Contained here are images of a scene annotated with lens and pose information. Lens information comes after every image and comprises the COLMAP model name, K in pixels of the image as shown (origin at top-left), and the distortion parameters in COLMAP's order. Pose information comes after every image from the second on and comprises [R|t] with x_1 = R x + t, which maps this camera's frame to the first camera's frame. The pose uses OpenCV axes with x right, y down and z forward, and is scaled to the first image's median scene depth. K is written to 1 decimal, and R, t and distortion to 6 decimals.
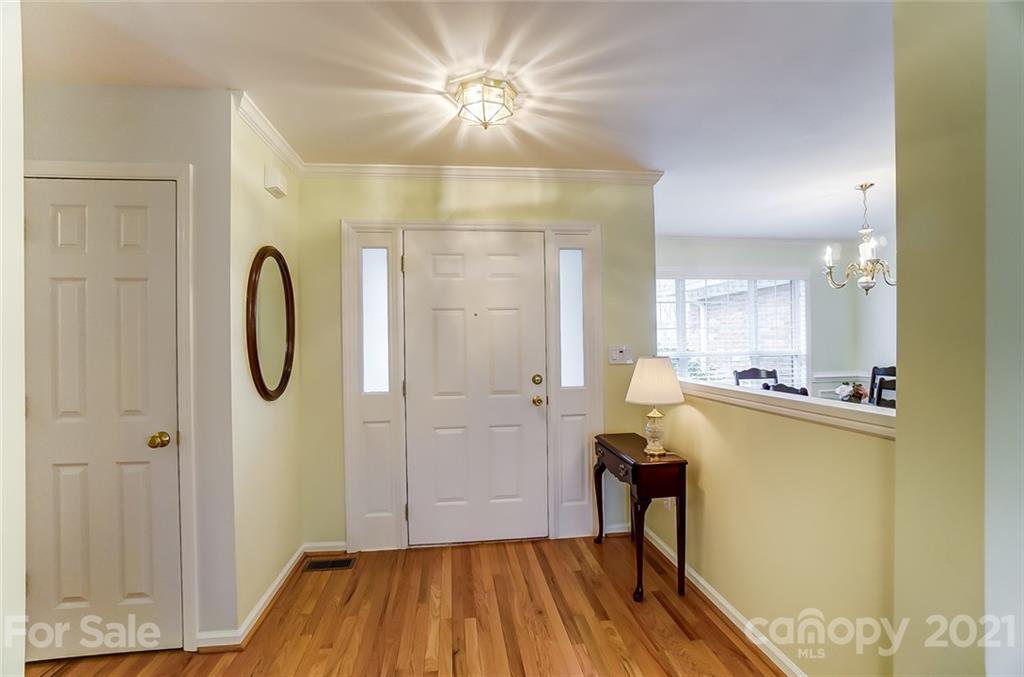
lens RADIAL K [[458.0, 0, 515.6], [0, 458.0, 339.6], [0, 0, 1]] dist [-0.052861, 0.015596]
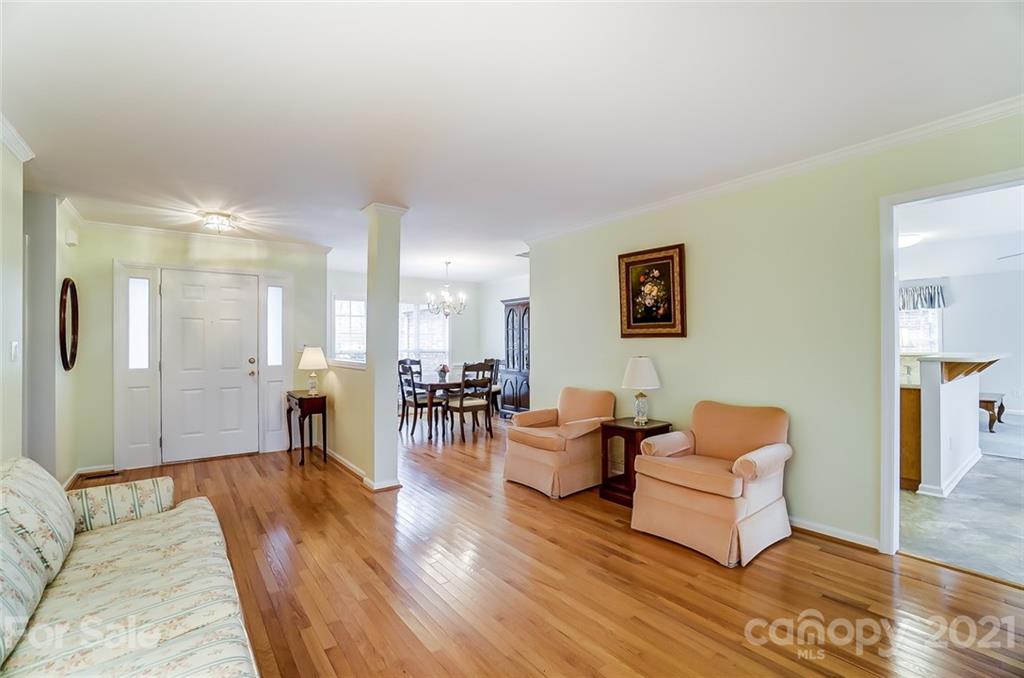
lens RADIAL K [[458.0, 0, 514.3], [0, 458.0, 343.7], [0, 0, 1]] dist [-0.052861, 0.015596]
pose [[0.872975, 0.014611, 0.487547, 0.083327], [-0.015043, 0.999882, -0.003030, 0.012292], [-0.487533, -0.004689, 0.873092, -1.001653]]
